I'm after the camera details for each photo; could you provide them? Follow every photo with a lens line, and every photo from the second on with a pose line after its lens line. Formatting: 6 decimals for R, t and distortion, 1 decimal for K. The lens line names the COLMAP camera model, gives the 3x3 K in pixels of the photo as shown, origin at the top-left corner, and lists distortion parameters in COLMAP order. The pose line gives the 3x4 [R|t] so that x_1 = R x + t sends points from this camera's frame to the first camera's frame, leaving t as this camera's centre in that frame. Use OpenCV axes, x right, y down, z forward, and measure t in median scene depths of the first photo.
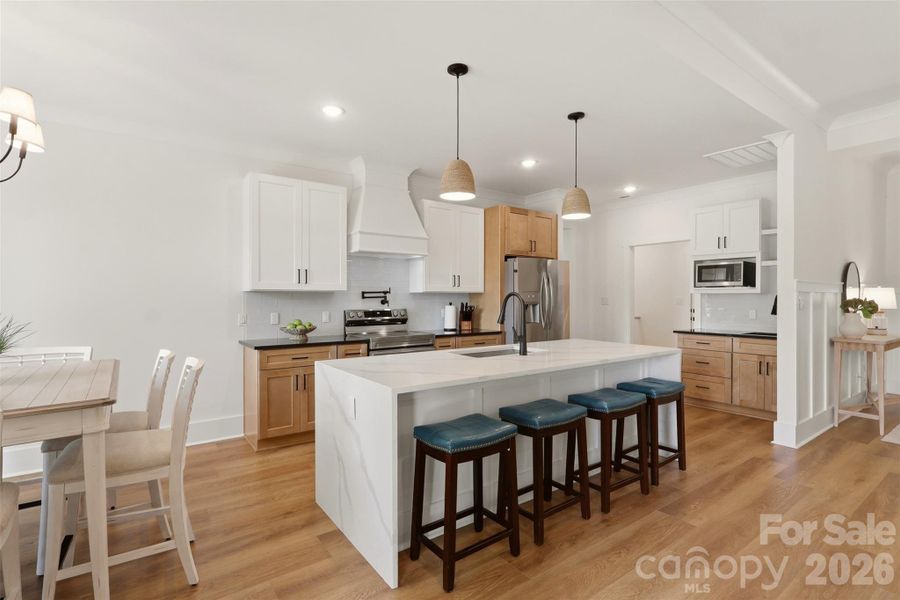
lens RADIAL K [[428.2, 0, 447.8], [0, 428.2, 299.3], [0, 0, 1]] dist [0.002015, 0.000893]
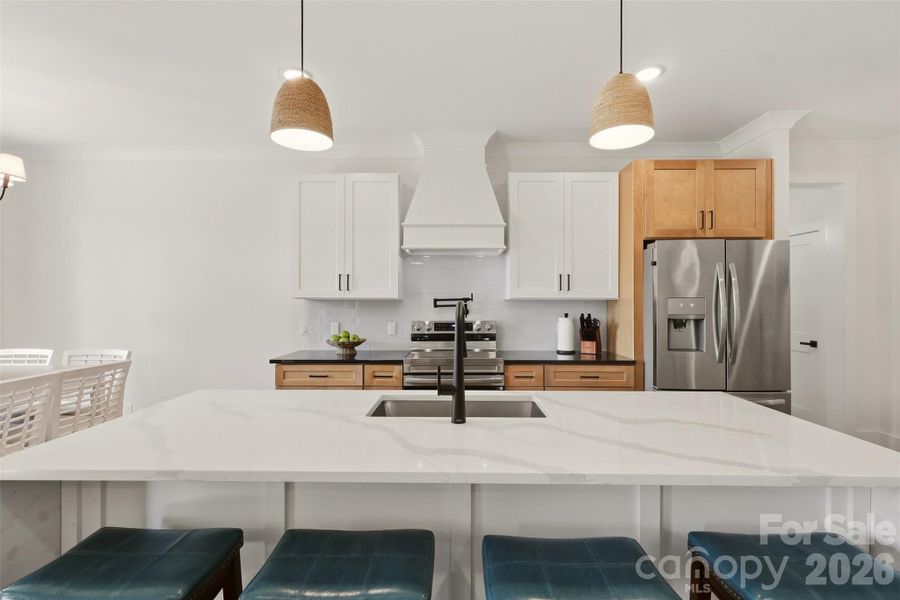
lens RADIAL K [[428.2, 0, 447.8], [0, 428.2, 299.3], [0, 0, 1]] dist [0.002015, 0.000893]
pose [[0.799945, -0.003174, -0.600065, 0.298257], [-0.003615, 0.999942, -0.010108, -0.008660], [0.600063, 0.010255, 0.799887, 0.352512]]
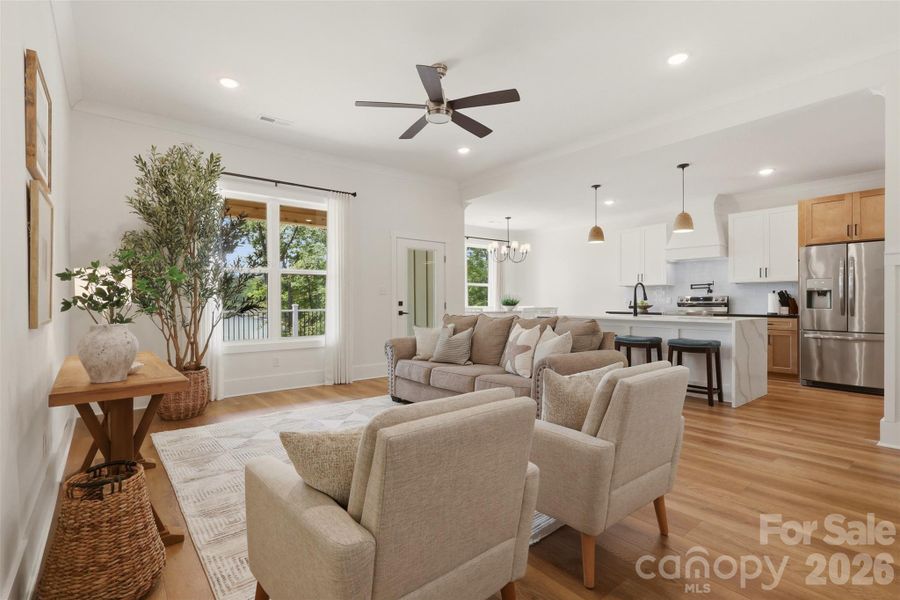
lens RADIAL K [[428.2, 0, 447.8], [0, 428.2, 299.3], [0, 0, 1]] dist [0.002015, 0.000893]
pose [[0.050991, -0.003007, -0.998695, 1.247054], [-0.000684, 0.999995, -0.003046, 0.038907], [0.998699, 0.000838, 0.050989, 0.048621]]
